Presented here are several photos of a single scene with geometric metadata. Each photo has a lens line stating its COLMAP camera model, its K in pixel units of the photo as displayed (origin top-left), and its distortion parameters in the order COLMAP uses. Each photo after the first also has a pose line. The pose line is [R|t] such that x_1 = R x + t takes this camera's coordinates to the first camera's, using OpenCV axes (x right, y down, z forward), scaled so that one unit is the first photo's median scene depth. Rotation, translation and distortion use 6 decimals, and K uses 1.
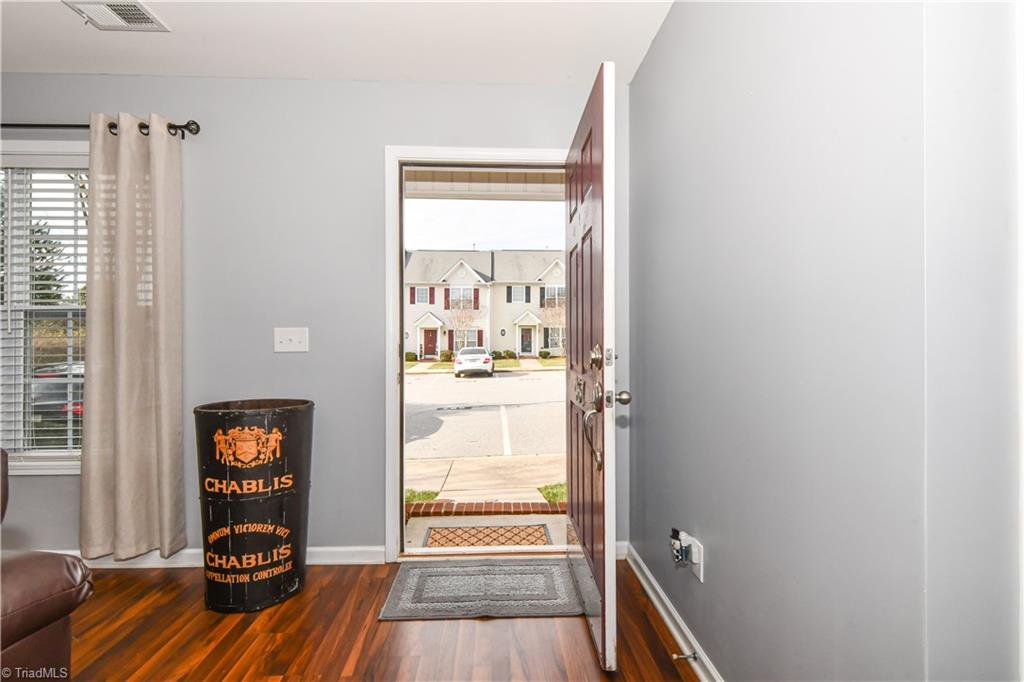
lens RADIAL K [[493.3, 0, 518.2], [0, 493.3, 339.7], [0, 0, 1]] dist [0.012533, -0.004863]
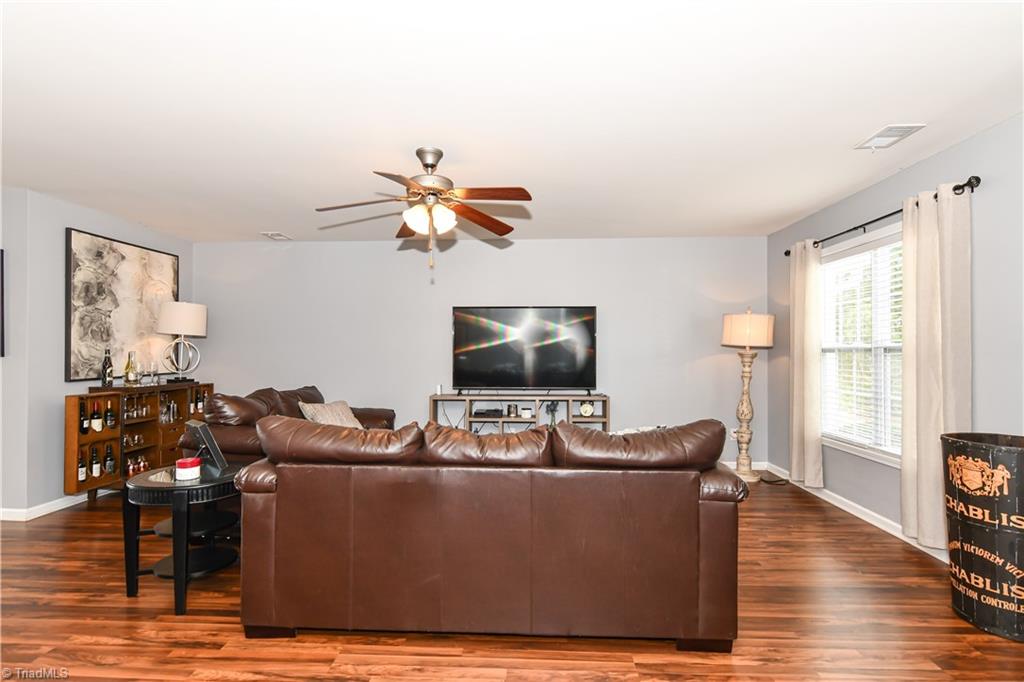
lens RADIAL K [[493.3, 0, 511.6], [0, 493.3, 364.6], [0, 0, 1]] dist [0.012533, -0.004863]
pose [[-0.088235, 0.023998, -0.995811, 0.625673], [0.009055, 0.999688, 0.023289, -0.063745], [0.996059, -0.006963, -0.088425, 0.080739]]
